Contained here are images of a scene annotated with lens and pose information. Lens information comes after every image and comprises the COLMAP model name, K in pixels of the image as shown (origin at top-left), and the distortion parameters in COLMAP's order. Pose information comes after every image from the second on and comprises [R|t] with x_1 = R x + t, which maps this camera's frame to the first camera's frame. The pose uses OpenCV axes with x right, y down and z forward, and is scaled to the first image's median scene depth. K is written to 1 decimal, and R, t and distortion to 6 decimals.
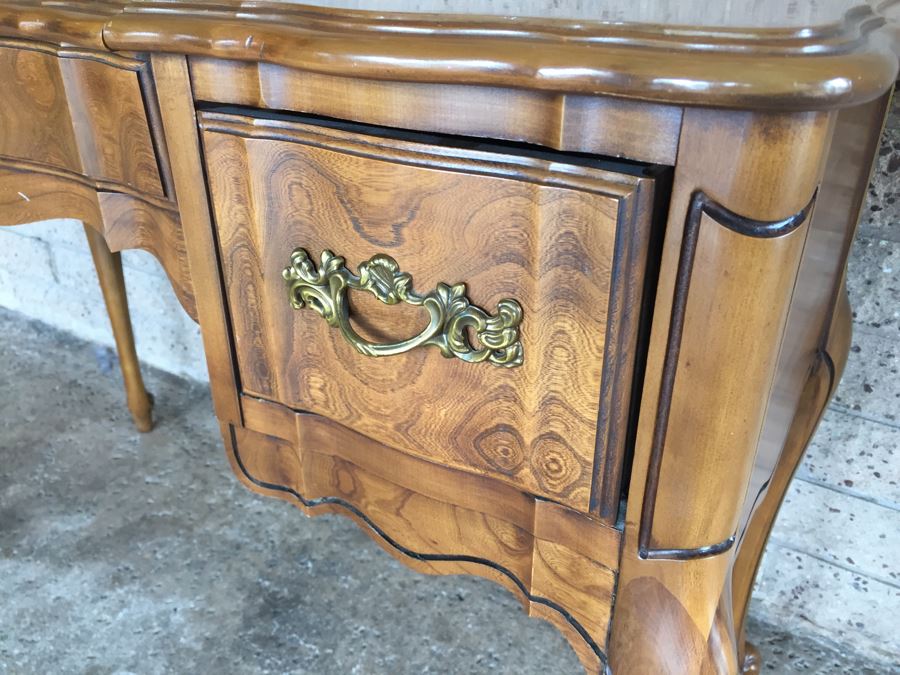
lens RADIAL K [[775.8, 0, 448.3], [0, 775.8, 336.2], [0, 0, 1]] dist [0.089583, -0.131681]
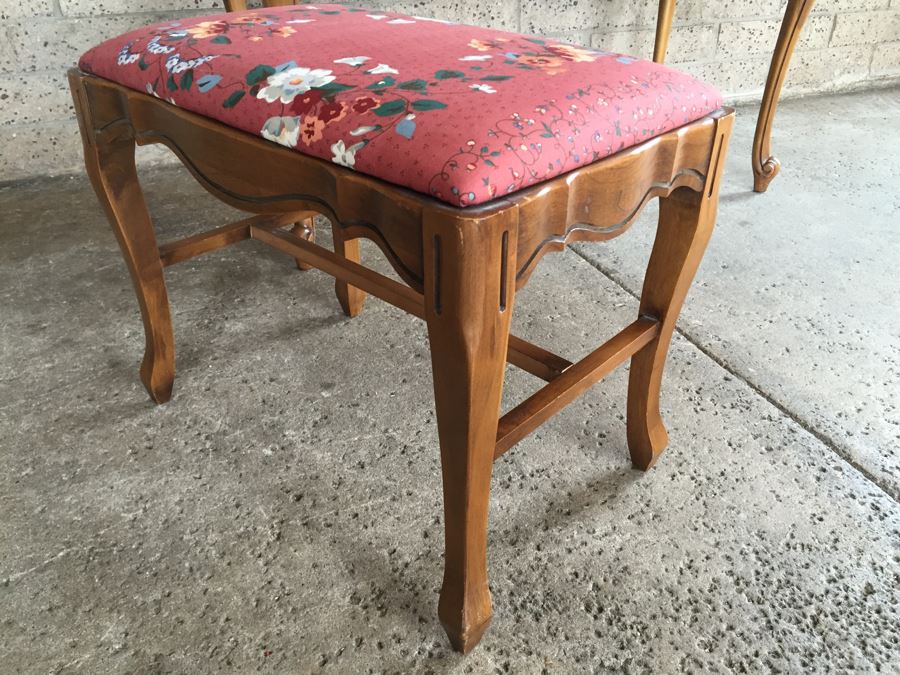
lens RADIAL K [[775.8, 0, 447.3], [0, 775.8, 333.3], [0, 0, 1]] dist [0.089583, -0.131681]
pose [[0.582447, -0.412237, 0.700583, -2.841737], [0.376365, 0.900681, 0.217078, 1.201302], [-0.720489, 0.137239, 0.679751, -1.038499]]
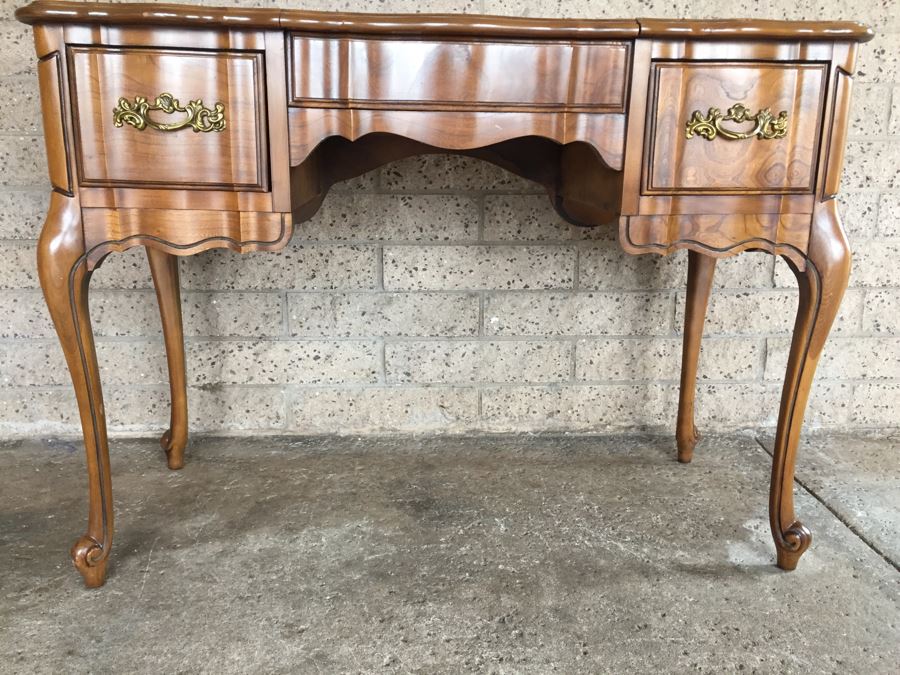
lens RADIAL K [[768.6, 0, 445.1], [0, 768.6, 335.2], [0, 0, 1]] dist [0.093012, -0.134259]
pose [[0.816273, -0.126719, 0.563596, -2.553522], [0.263013, 0.950178, -0.167291, 0.853378], [-0.514317, 0.284788, 0.808933, -0.486076]]
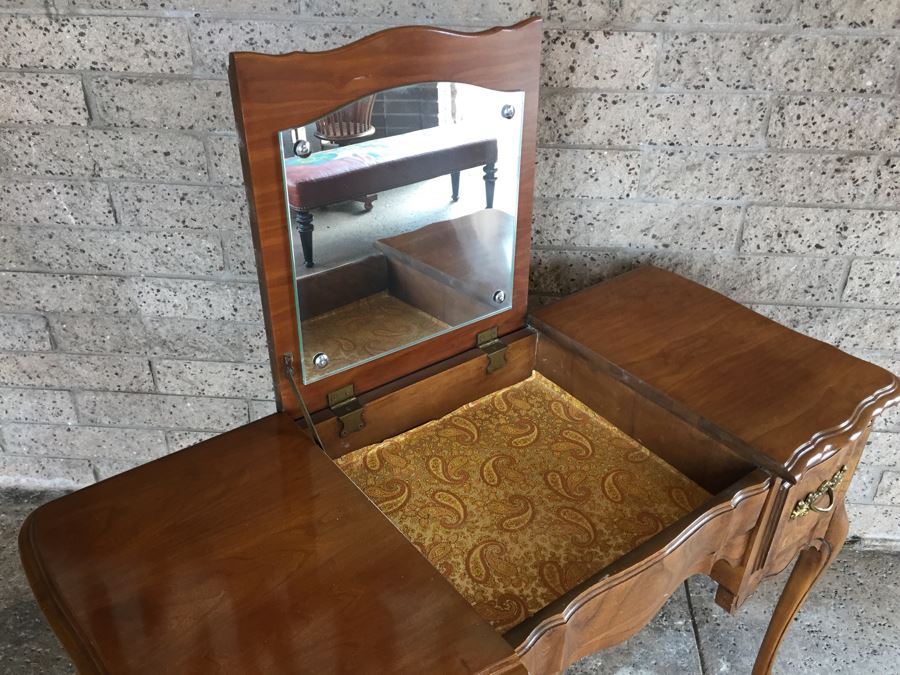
lens RADIAL K [[775.8, 0, 445.8], [0, 775.8, 336.5], [0, 0, 1]] dist [0.089583, -0.131681]
pose [[0.880084, -0.235376, 0.412372, -1.638013], [0.209125, 0.971861, 0.108409, -1.011140], [-0.426285, -0.009172, 0.904543, -1.500804]]
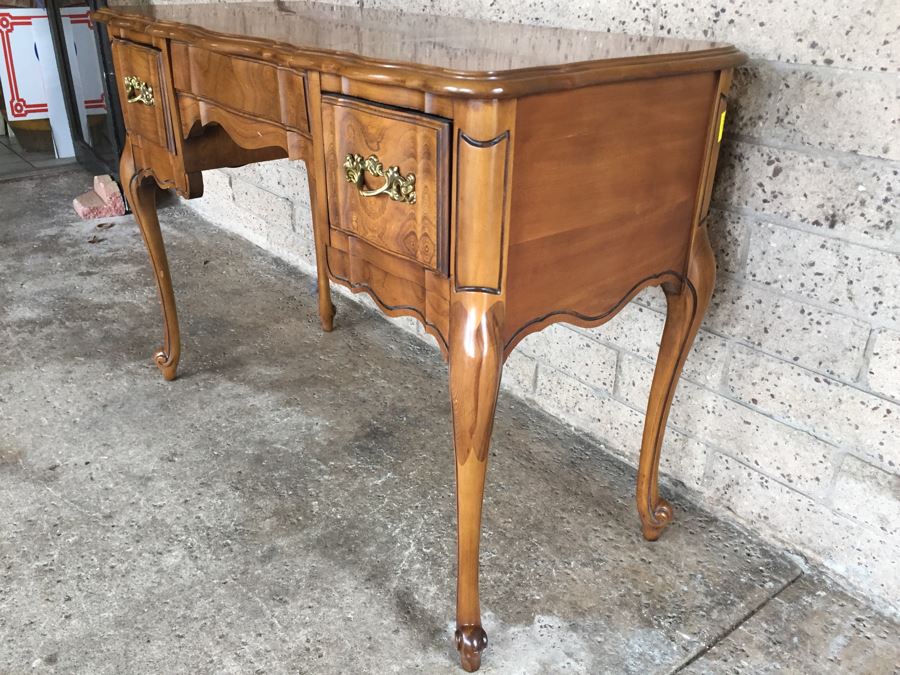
lens RADIAL K [[768.6, 0, 446.4], [0, 768.6, 336.0], [0, 0, 1]] dist [0.093012, -0.134259]
pose [[0.947499, 0.151760, -0.281450, 0.874735], [-0.162767, 0.986535, -0.016006, 0.446167], [0.275231, 0.060977, 0.959442, -1.205119]]
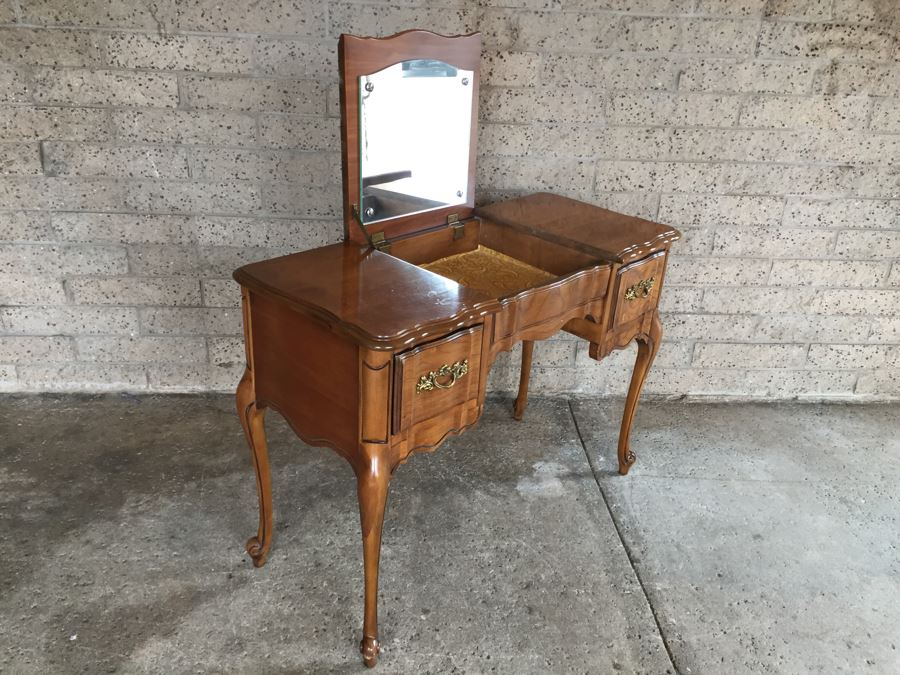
lens RADIAL K [[768.6, 0, 445.9], [0, 768.6, 335.4], [0, 0, 1]] dist [0.093012, -0.134259]
pose [[0.801471, -0.217475, 0.557090, -3.428445], [0.234653, 0.971191, 0.041541, -0.044757], [-0.550075, 0.097429, 0.829413, -3.070660]]
